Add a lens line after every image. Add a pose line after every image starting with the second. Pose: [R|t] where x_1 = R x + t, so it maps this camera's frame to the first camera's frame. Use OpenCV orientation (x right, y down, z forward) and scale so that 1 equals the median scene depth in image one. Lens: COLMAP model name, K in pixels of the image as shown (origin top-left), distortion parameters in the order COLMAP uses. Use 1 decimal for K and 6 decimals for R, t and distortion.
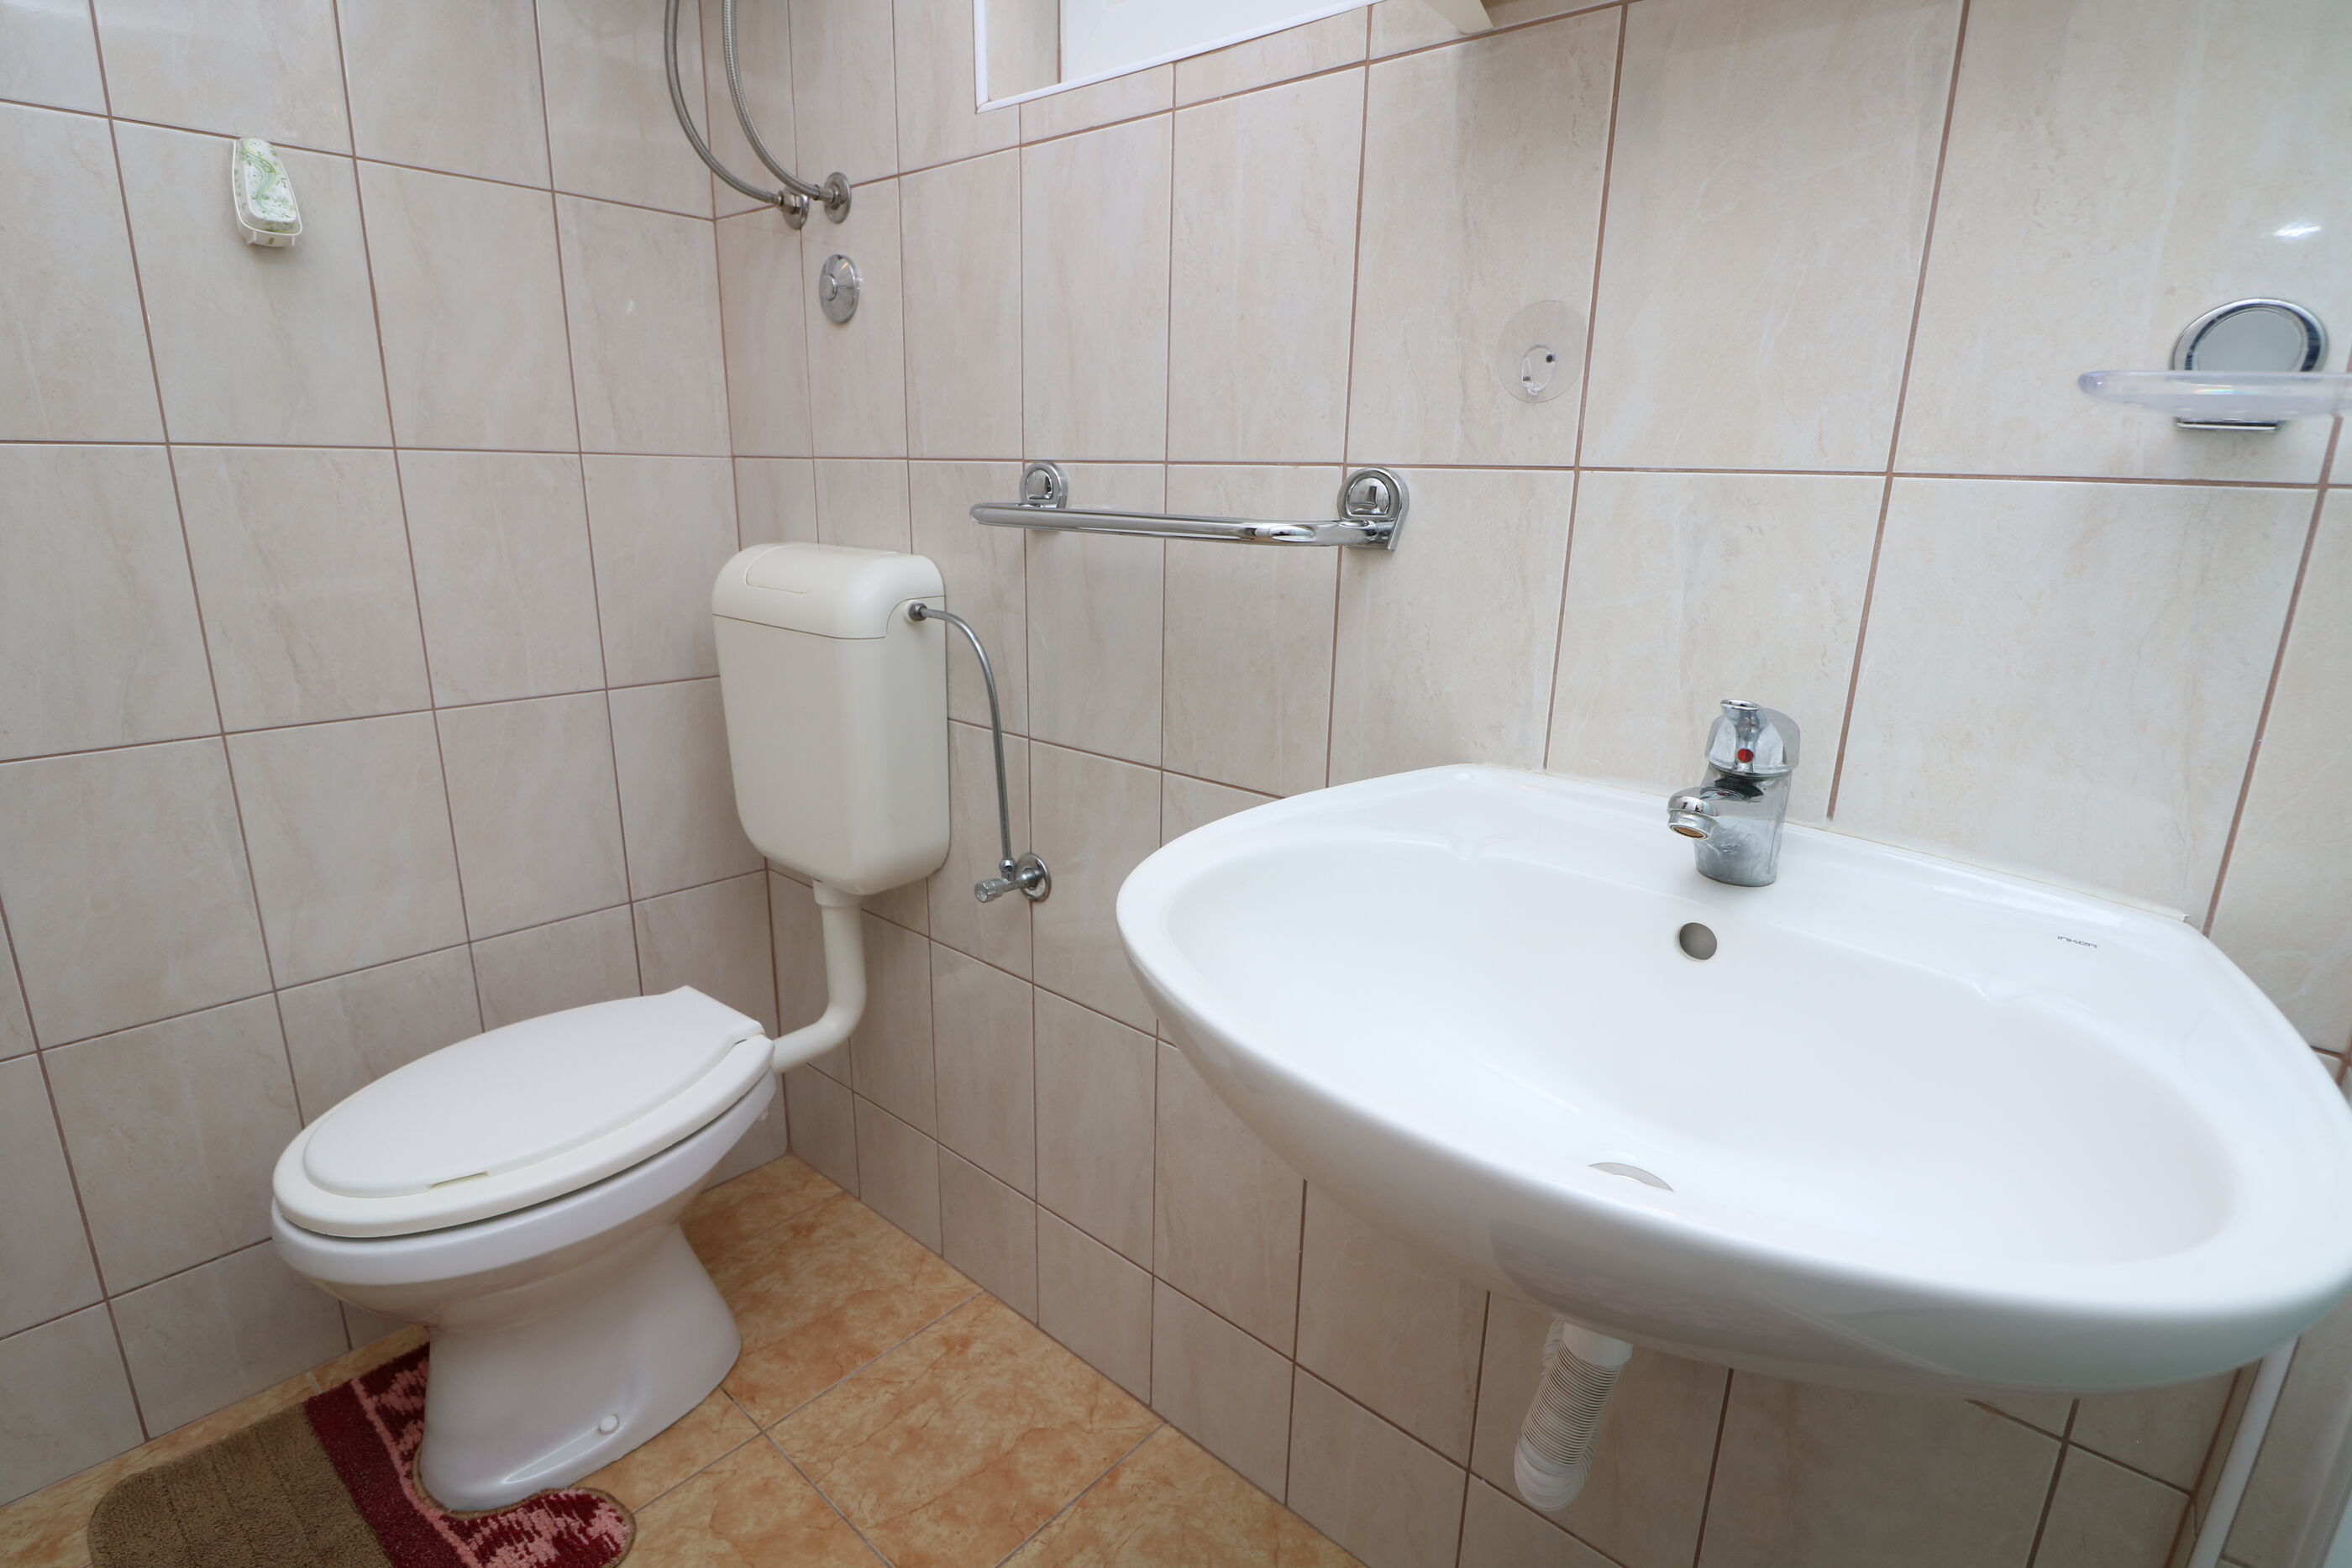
lens RADIAL K [[1125.5, 0, 1210.5], [0, 1125.5, 786.9], [0, 0, 1]] dist [-0.015330, -0.000680]
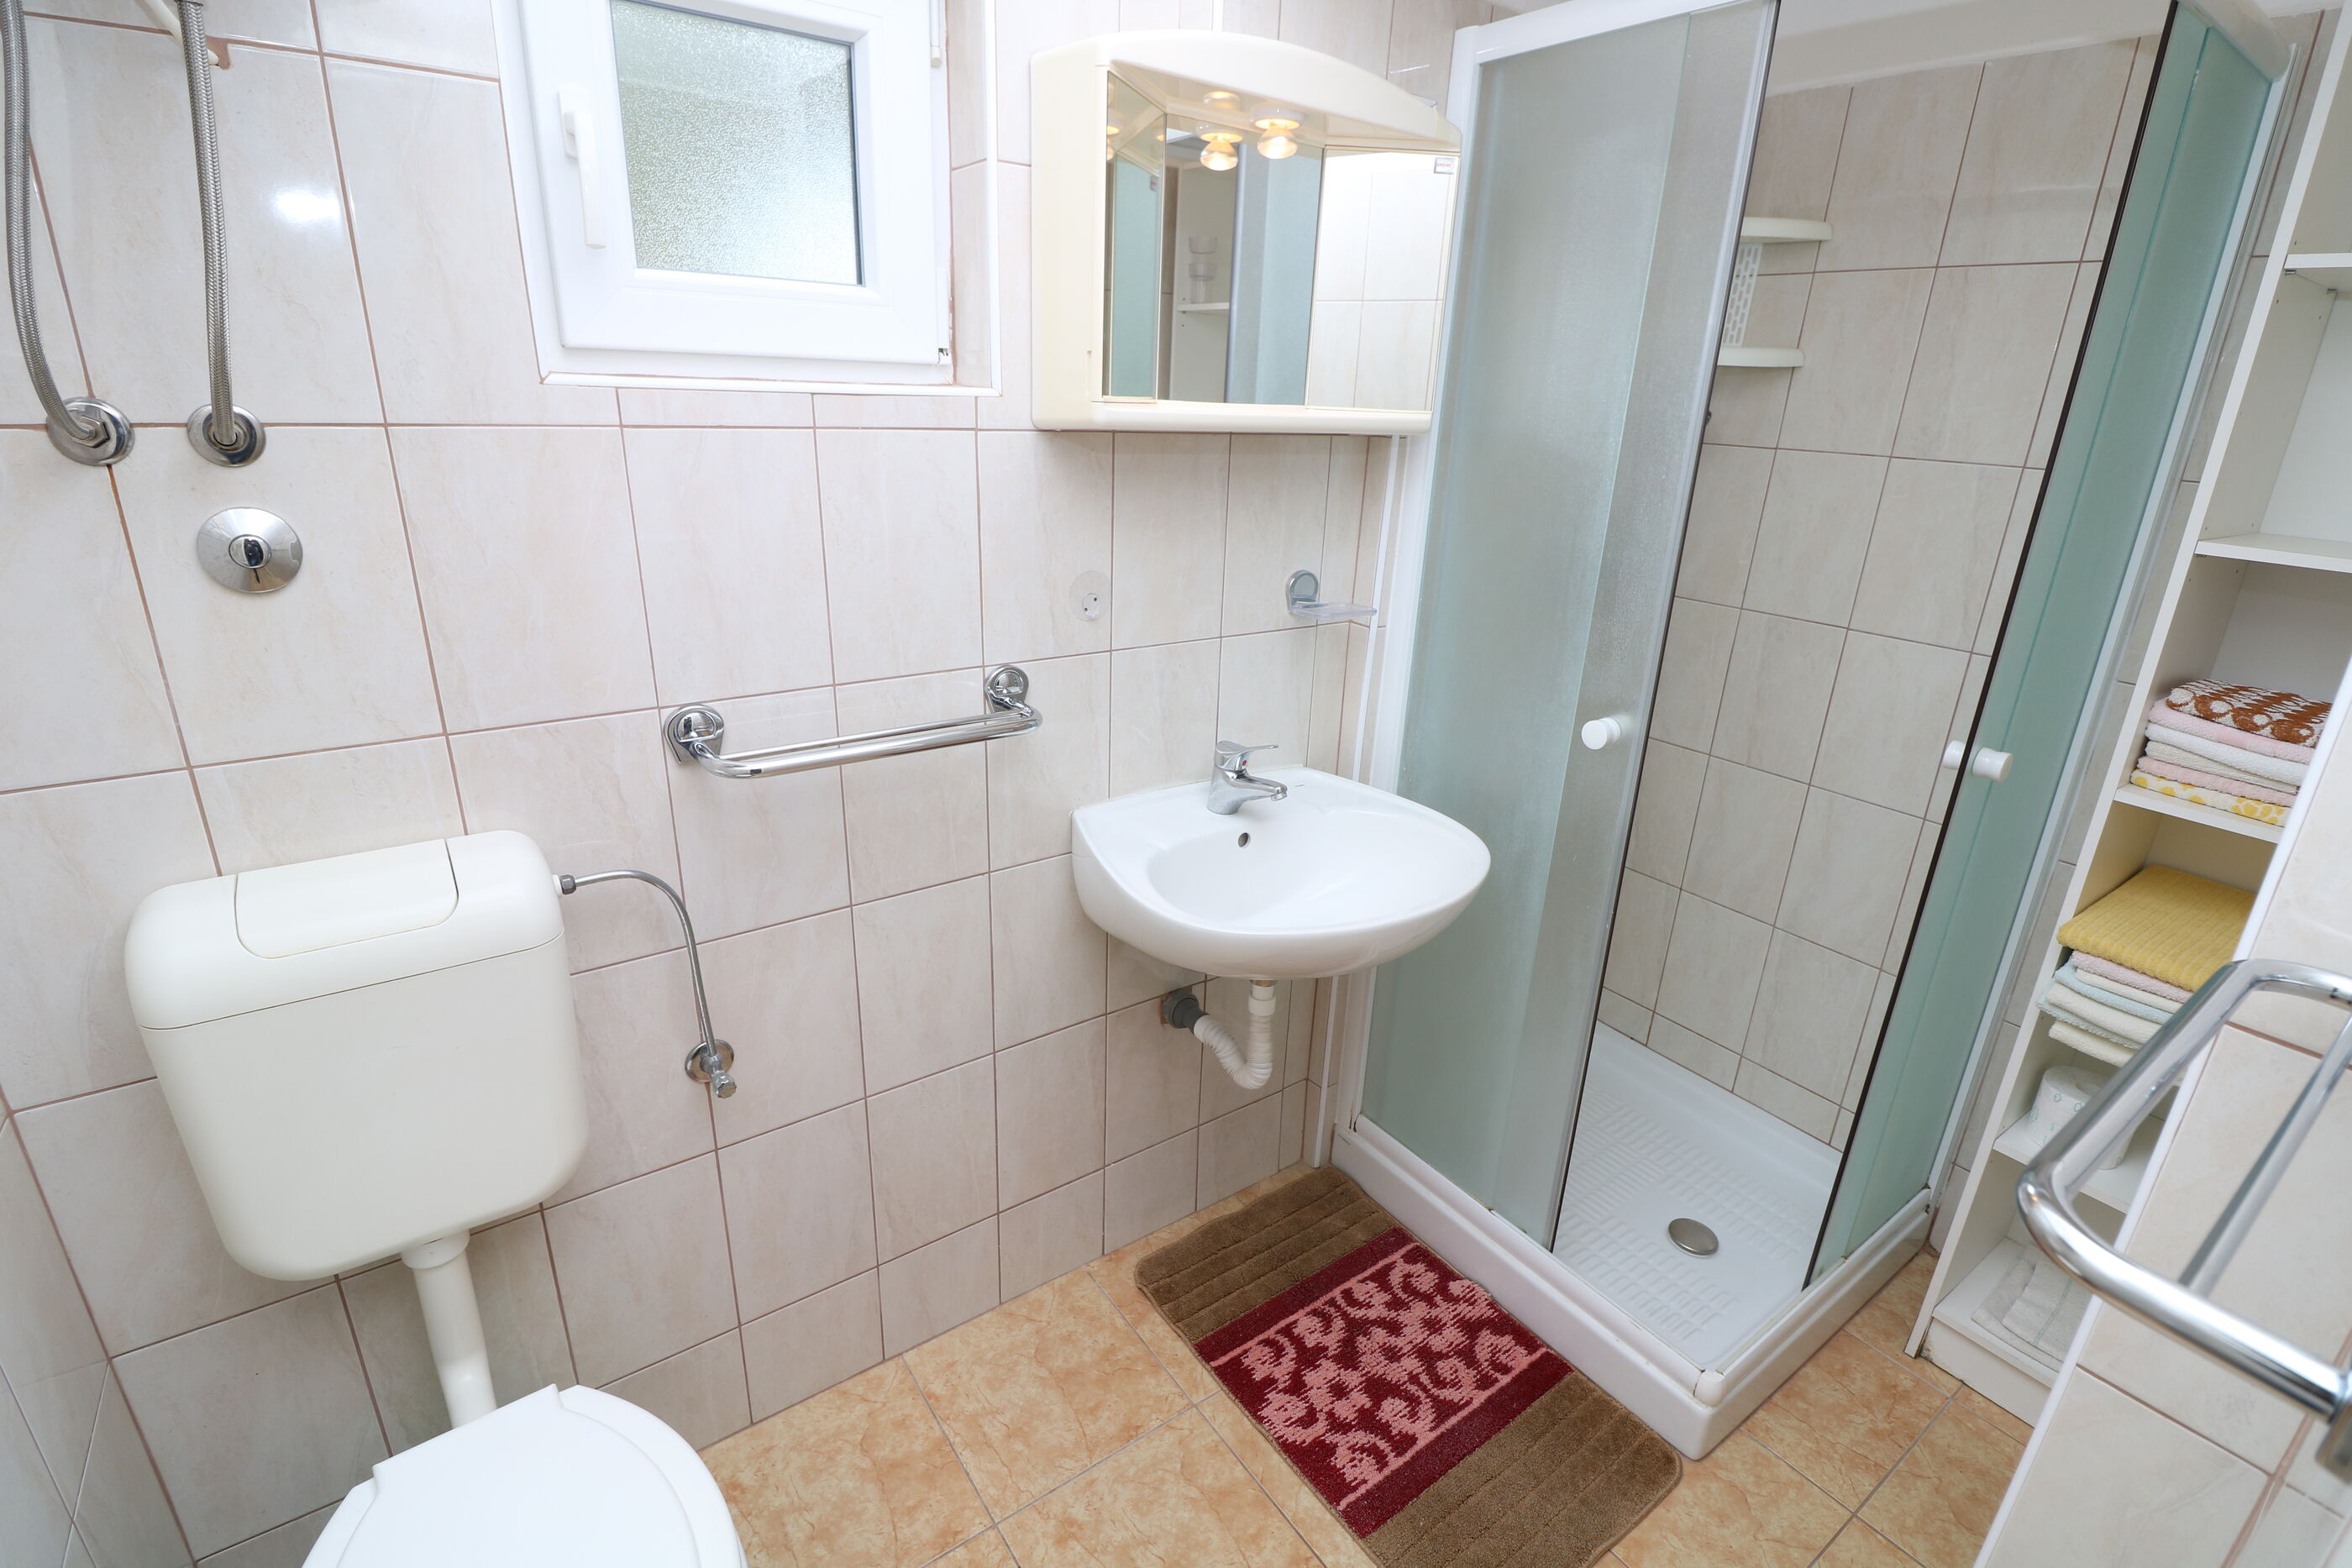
lens RADIAL K [[1072.0, 0, 1158.5], [0, 1072.0, 770.0], [0, 0, 1]] dist [-0.017514, -0.003201]
pose [[0.251895, -0.339632, 0.906200, -0.974201], [0.227577, 0.930924, 0.285639, -0.414563], [-0.940616, 0.134280, 0.311787, 0.249374]]
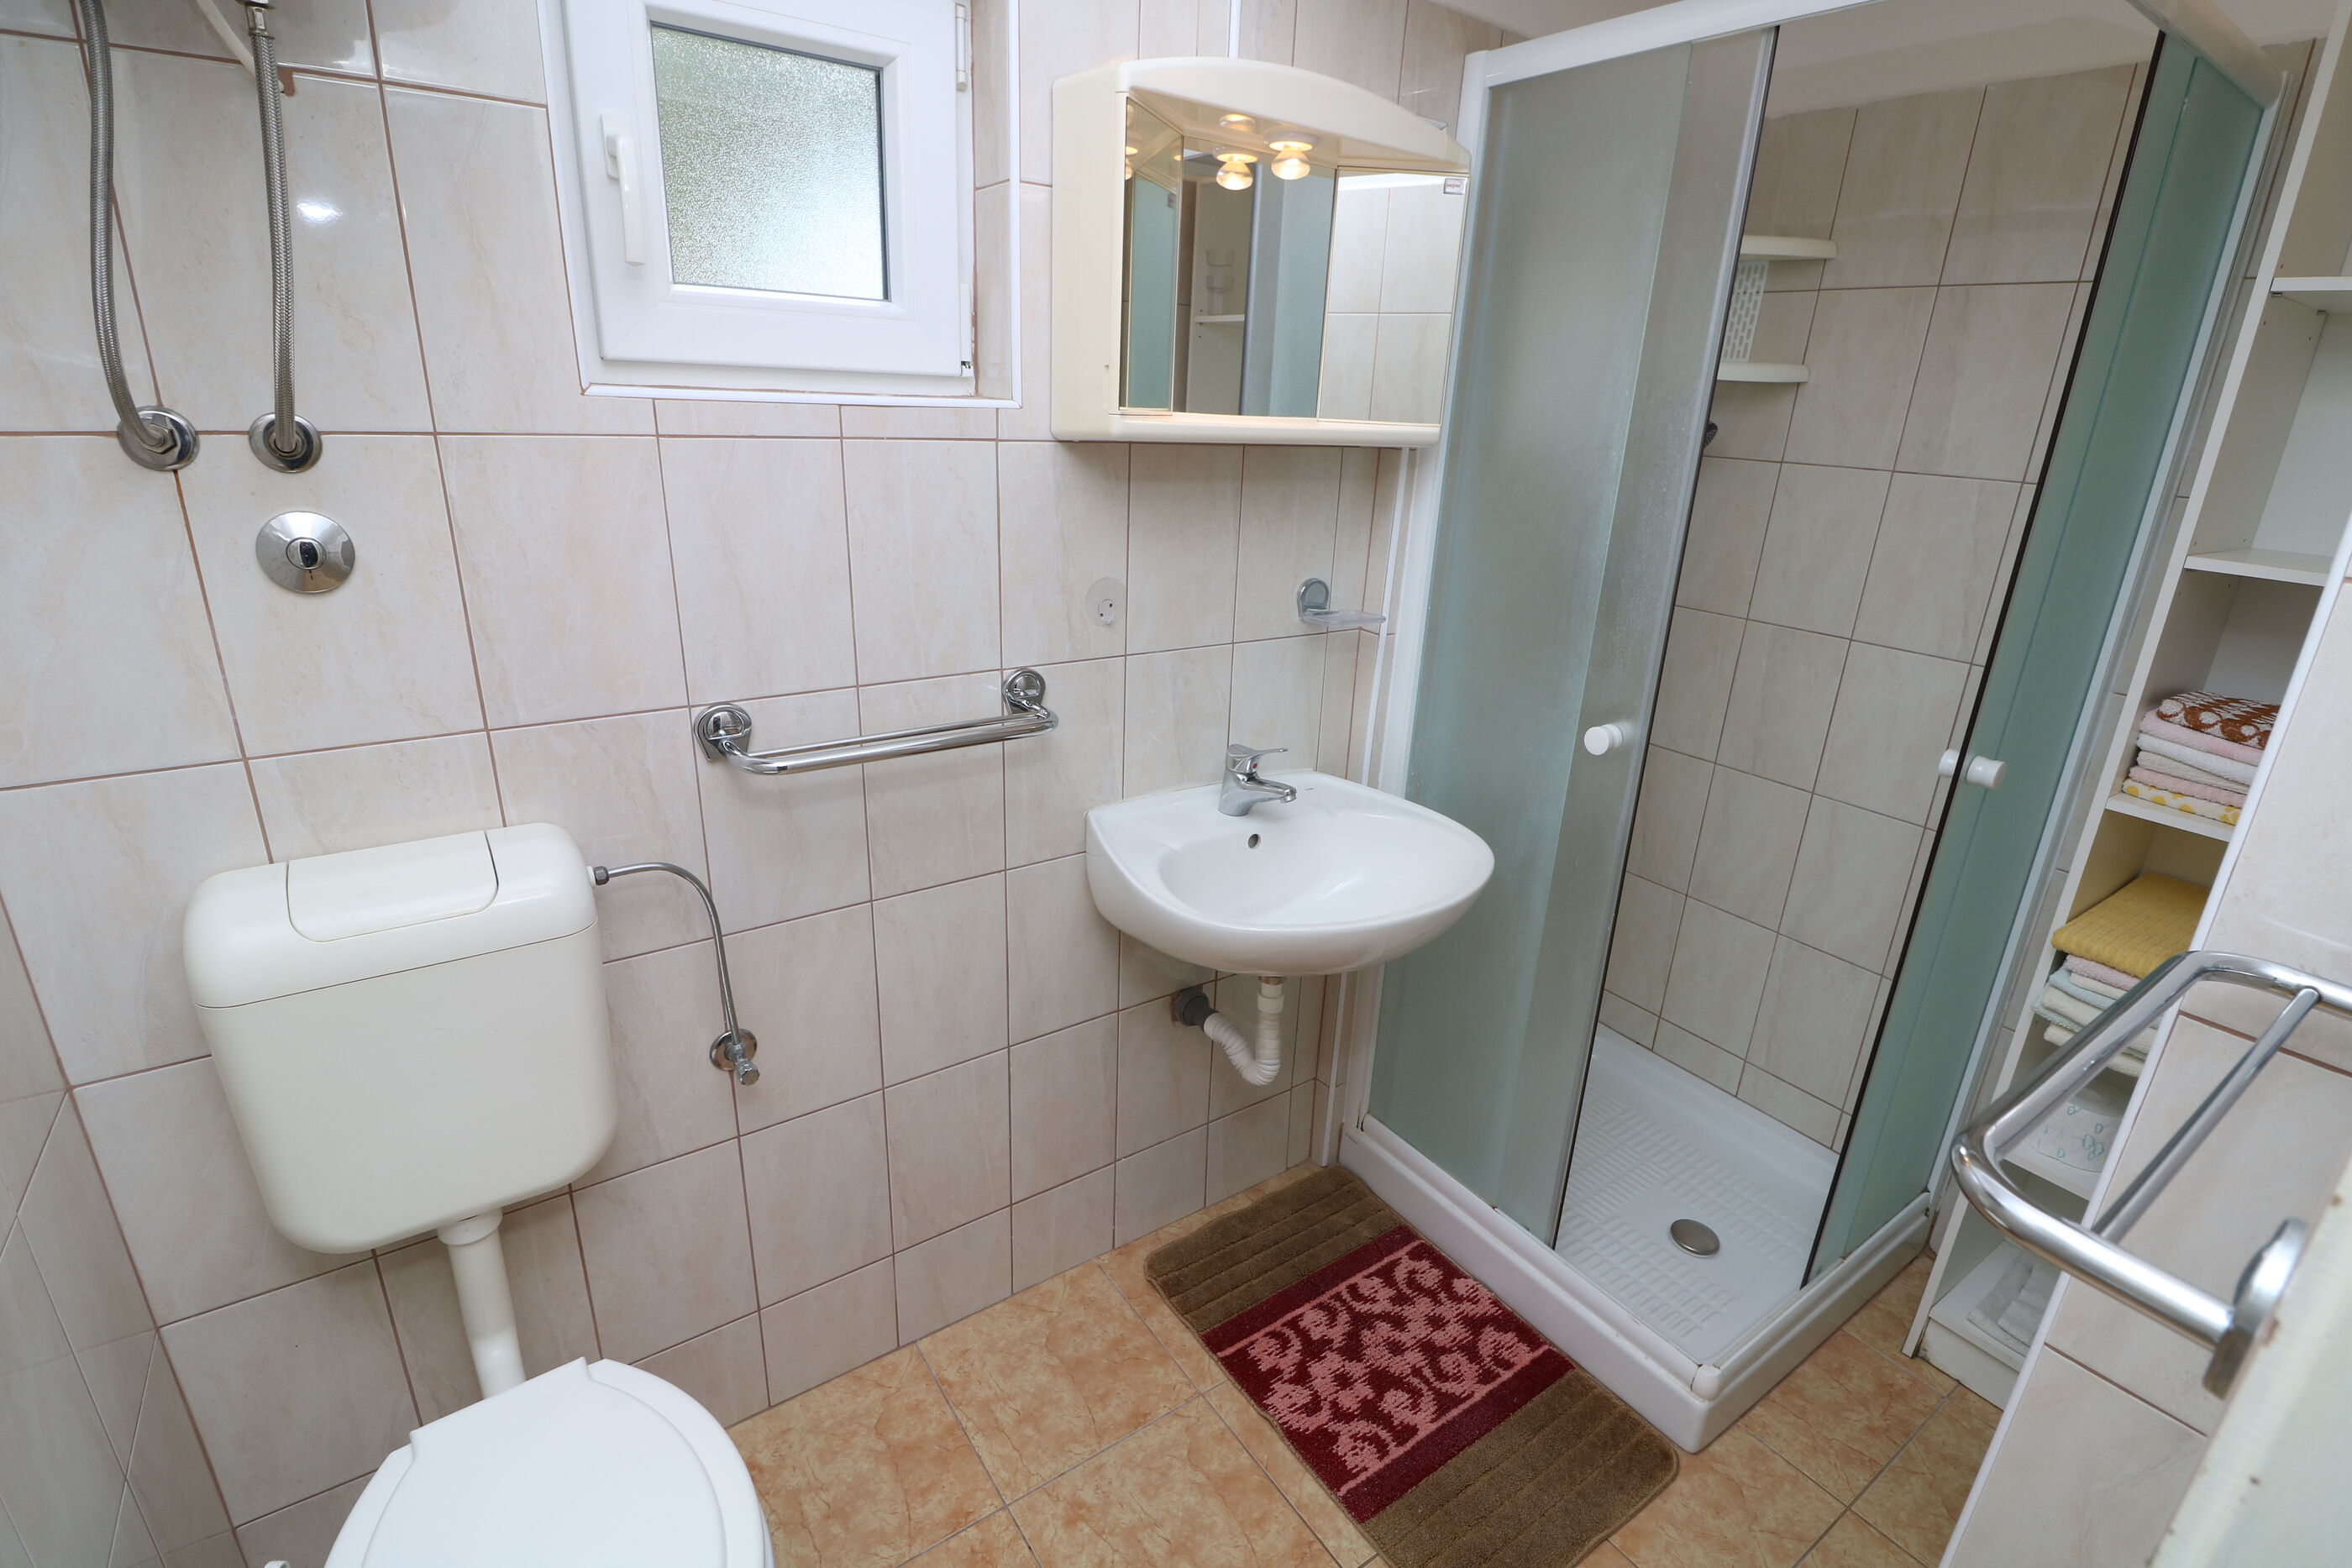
lens RADIAL K [[1072.0, 0, 1165.2], [0, 1072.0, 772.4], [0, 0, 1]] dist [-0.017514, -0.003201]
pose [[0.261472, -0.332938, 0.905971, -1.007072], [0.222225, 0.934175, 0.279167, -0.416917], [-0.939281, 0.128335, 0.318248, 0.237216]]
